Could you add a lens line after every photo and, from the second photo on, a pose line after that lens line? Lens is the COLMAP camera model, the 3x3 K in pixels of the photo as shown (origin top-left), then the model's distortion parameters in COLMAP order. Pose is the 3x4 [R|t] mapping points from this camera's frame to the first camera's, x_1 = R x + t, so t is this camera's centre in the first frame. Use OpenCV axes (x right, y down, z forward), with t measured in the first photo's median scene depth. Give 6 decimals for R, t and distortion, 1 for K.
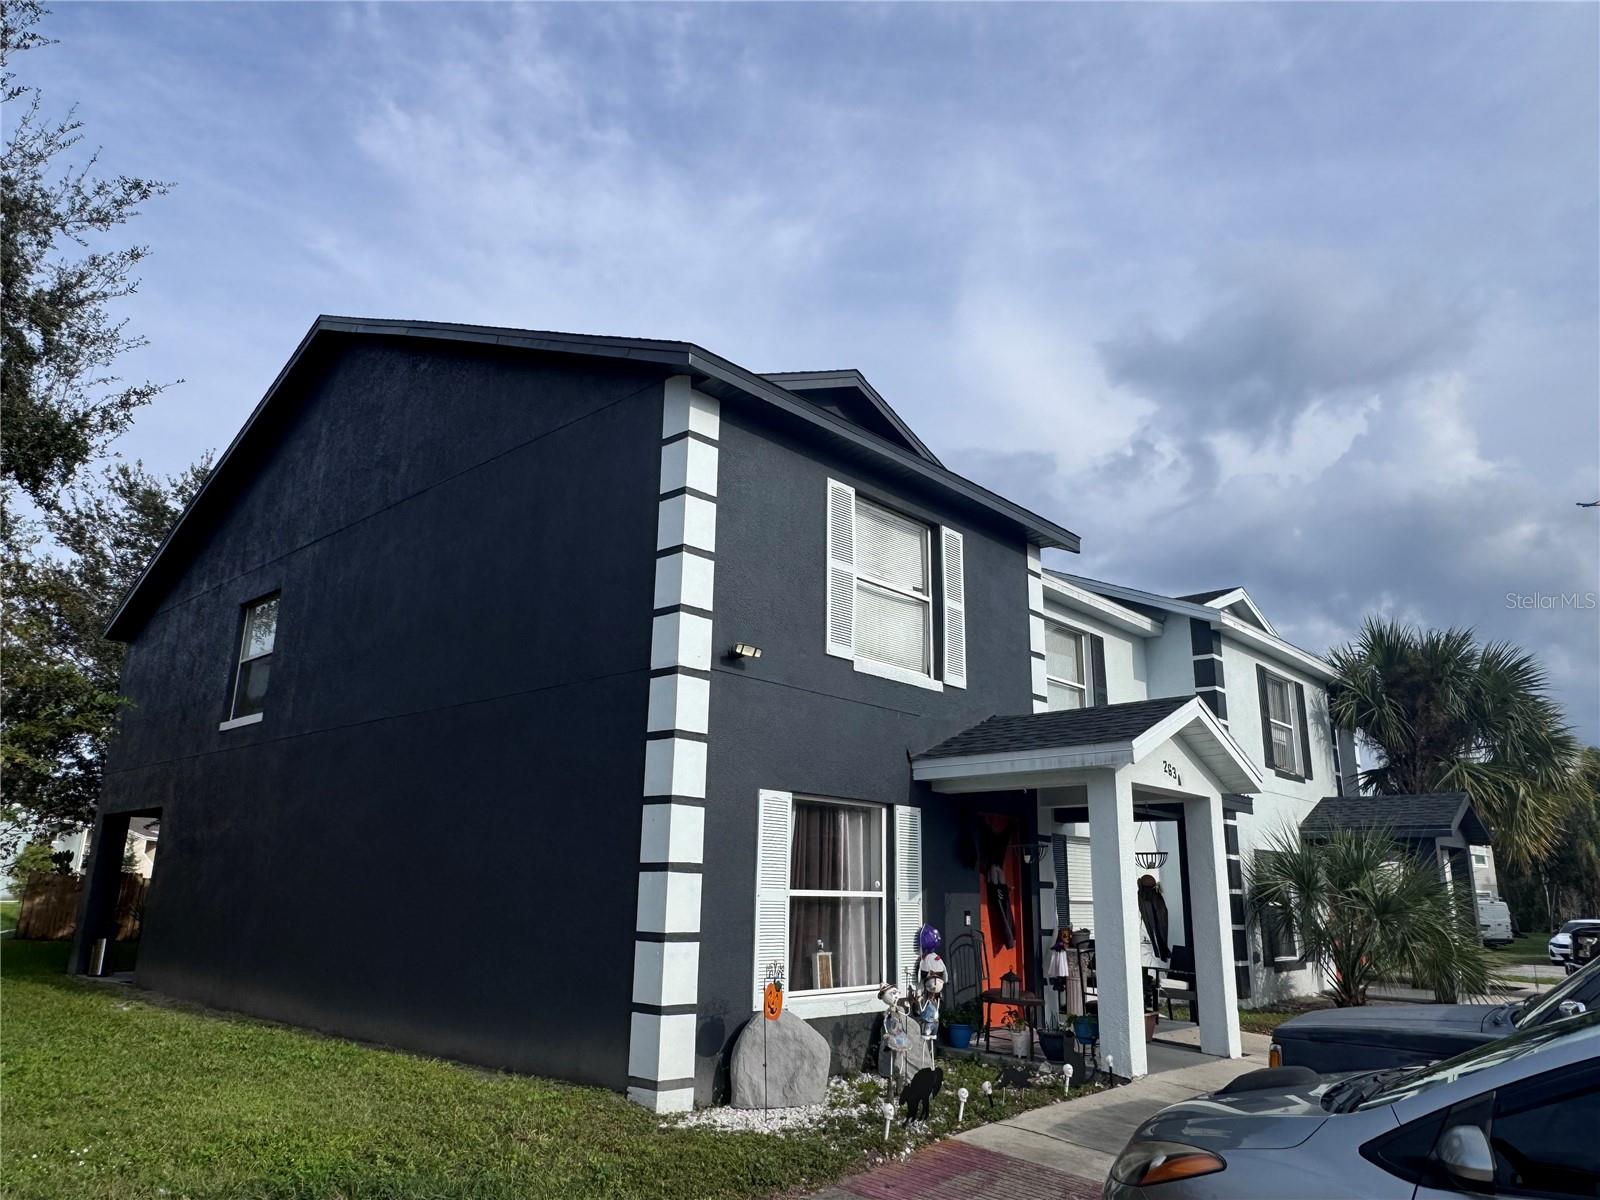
lens RADIAL K [[1079.2, 0, 800.0], [0, 1079.2, 600.0], [0, 0, 1]] dist [-0.001974, -0.000061]
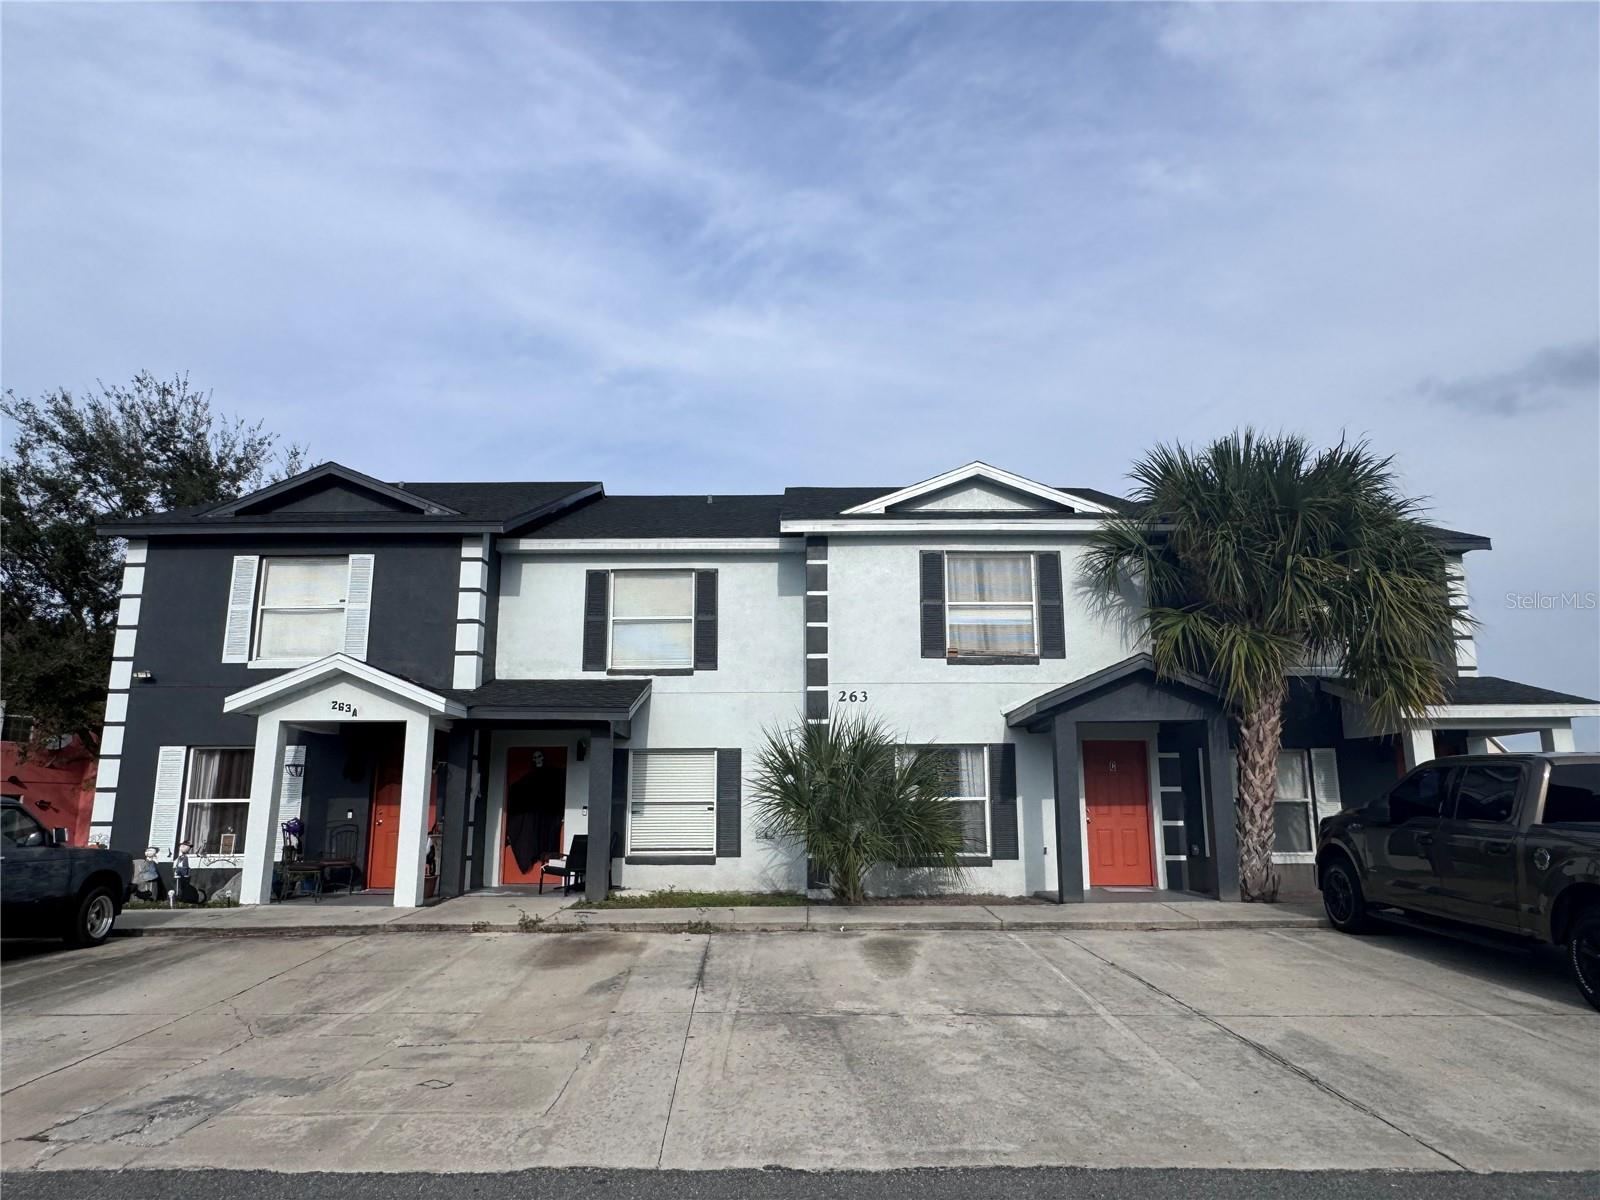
lens RADIAL K [[1079.2, 0, 800.0], [0, 1079.2, 600.0], [0, 0, 1]] dist [-0.001974, -0.000061]
pose [[0.677964, -0.171188, -0.714884, 1.800655], [0.212056, 0.976708, -0.032781, 0.192763], [0.703845, -0.129371, 0.698474, 0.440820]]
